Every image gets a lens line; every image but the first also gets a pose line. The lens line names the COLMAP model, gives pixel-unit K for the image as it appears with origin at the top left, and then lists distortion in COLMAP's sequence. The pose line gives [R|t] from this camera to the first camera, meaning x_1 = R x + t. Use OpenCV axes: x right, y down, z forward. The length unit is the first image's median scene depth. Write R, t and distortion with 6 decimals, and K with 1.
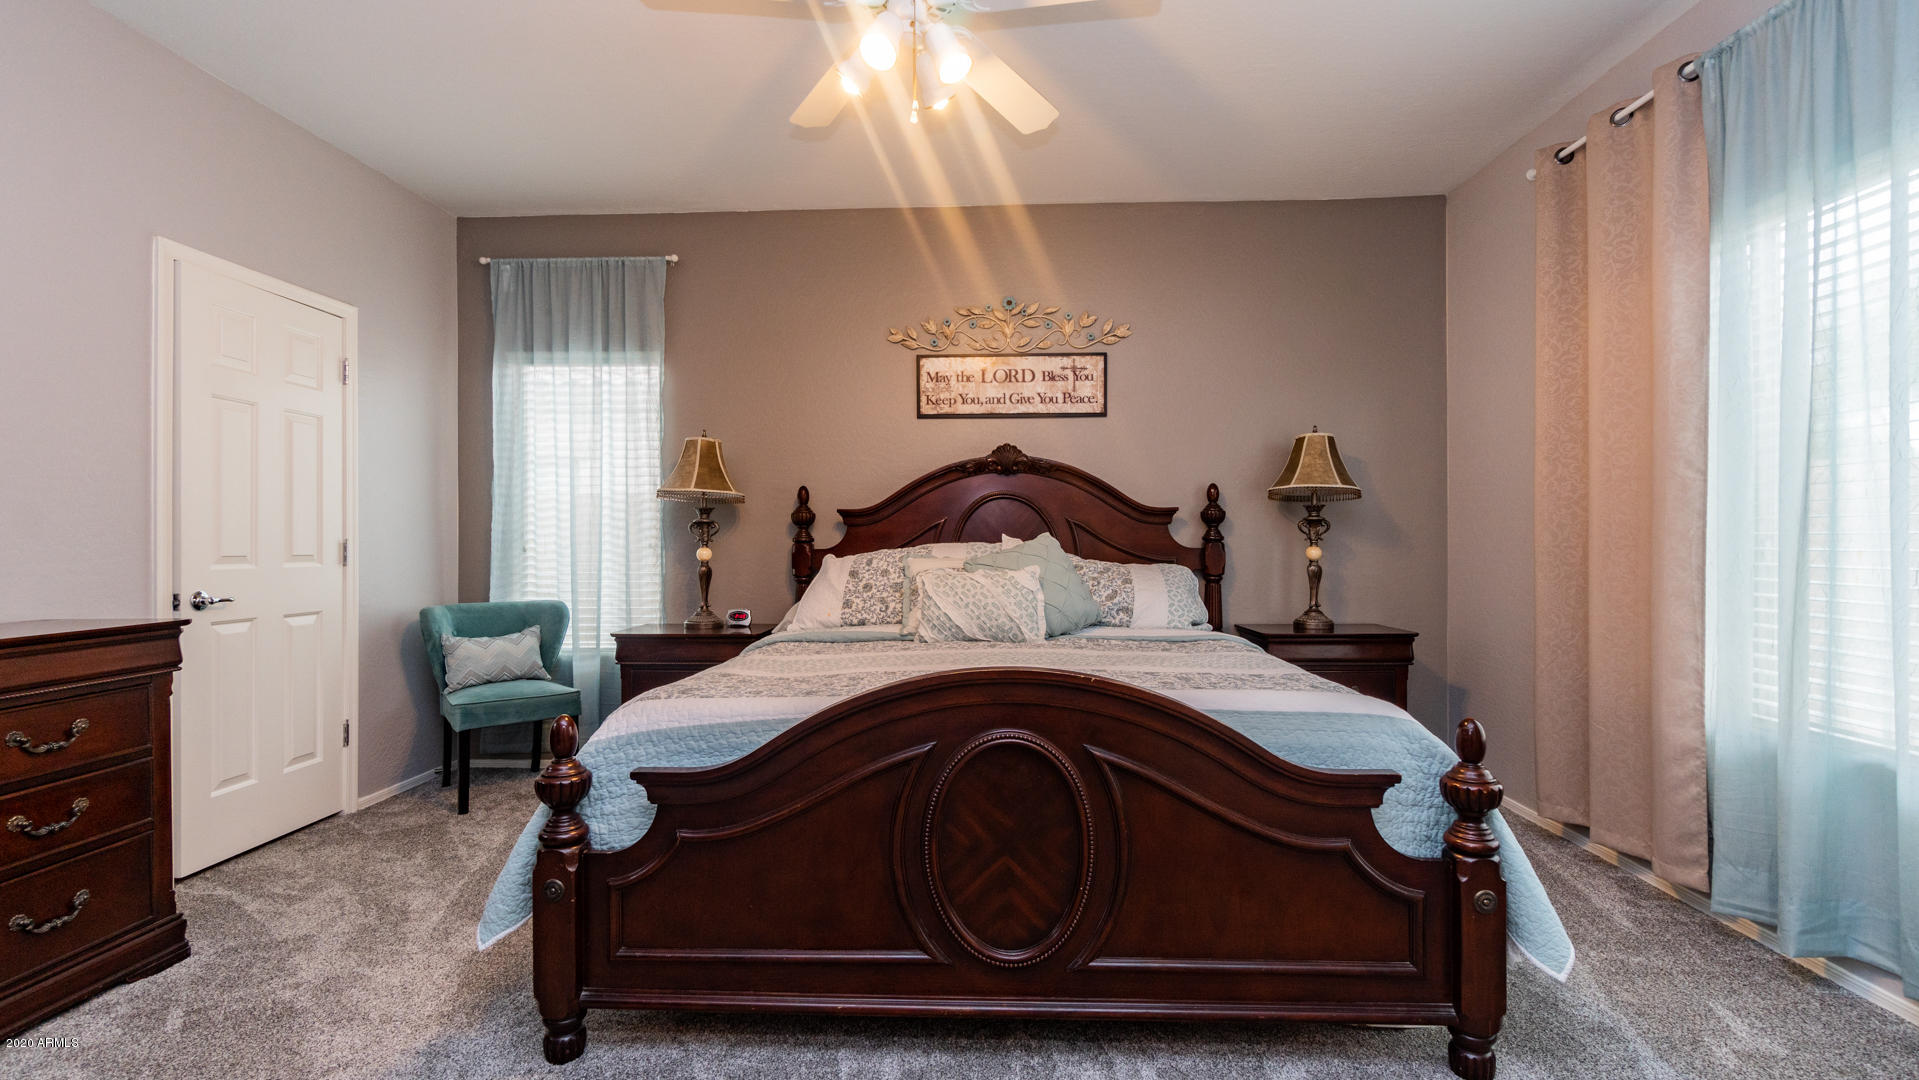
lens RADIAL K [[761.2, 0, 957.8], [0, 761.2, 543.0], [0, 0, 1]] dist [-0.007134, -0.000395]
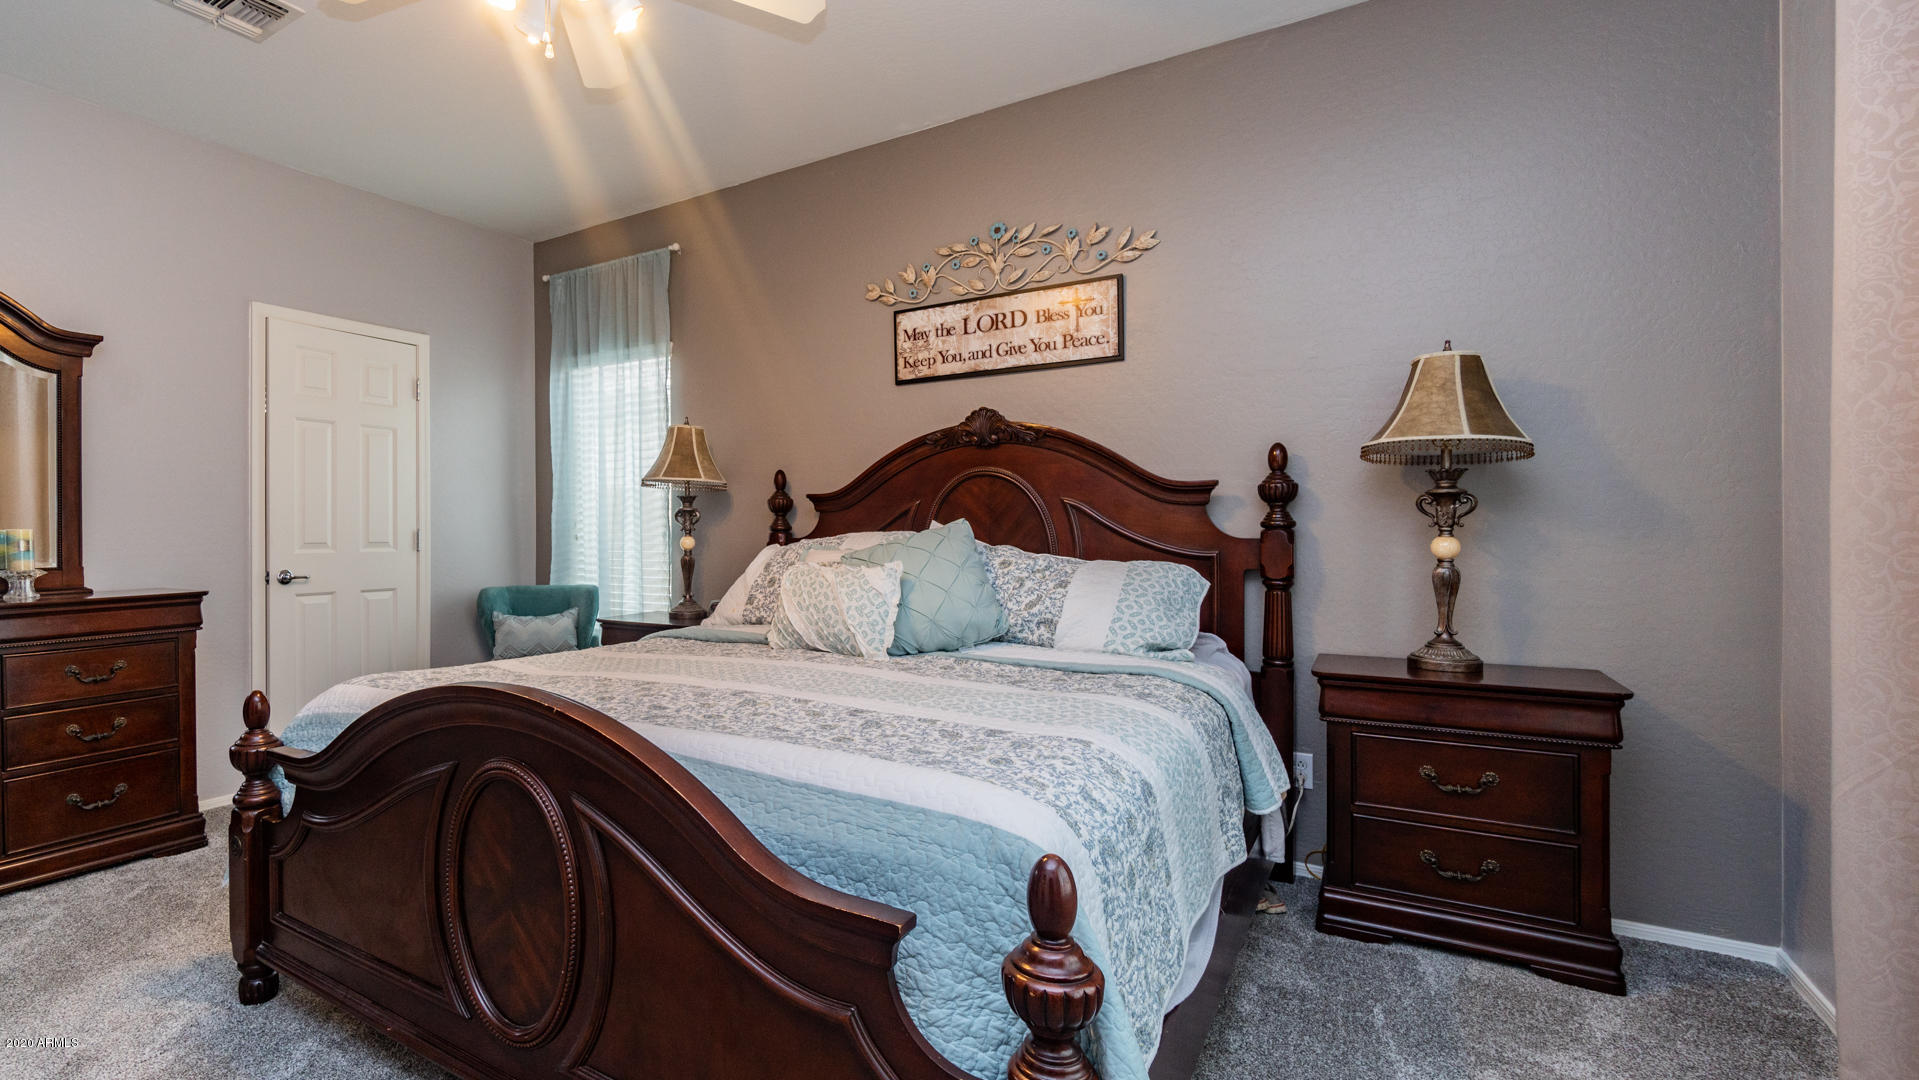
lens RADIAL K [[828.5, 0, 959.2], [0, 828.5, 531.3], [0, 0, 1]] dist [-0.003193, -0.001216]
pose [[0.866382, -0.000235, -0.499382, 0.482351], [0.002028, 0.999993, 0.003047, -0.002868], [0.499378, -0.003652, 0.866377, 0.234293]]
